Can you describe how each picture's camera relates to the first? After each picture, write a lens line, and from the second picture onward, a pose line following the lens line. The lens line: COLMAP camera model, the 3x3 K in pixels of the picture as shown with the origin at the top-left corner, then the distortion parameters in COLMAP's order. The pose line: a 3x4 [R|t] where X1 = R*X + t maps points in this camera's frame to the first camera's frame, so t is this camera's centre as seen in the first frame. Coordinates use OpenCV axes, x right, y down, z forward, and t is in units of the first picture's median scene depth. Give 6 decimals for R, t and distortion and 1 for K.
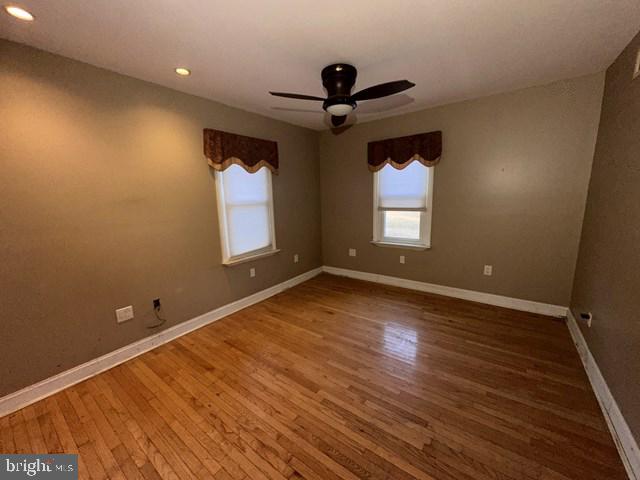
lens RADIAL K [[253.7, 0, 322.1], [0, 253.7, 236.6], [0, 0, 1]] dist [-0.007167, 0.000955]
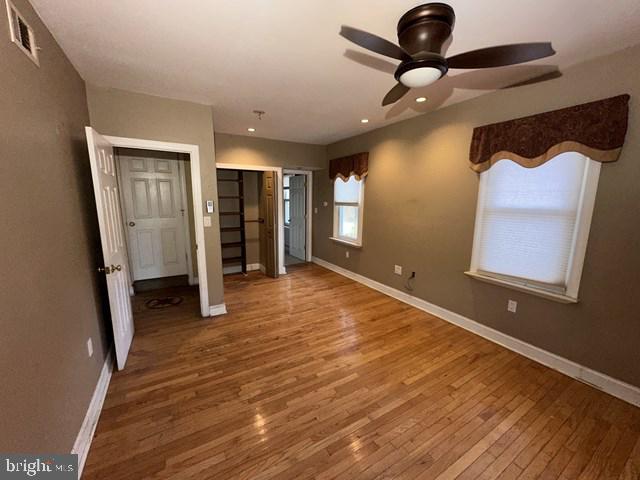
lens RADIAL K [[253.7, 0, 321.8], [0, 253.7, 241.1], [0, 0, 1]] dist [-0.007167, 0.000955]
pose [[-0.389840, 0.181484, -0.902822, 0.749581], [-0.146911, 0.955575, 0.255525, -0.189546], [0.909088, 0.232249, -0.345860, 0.960386]]
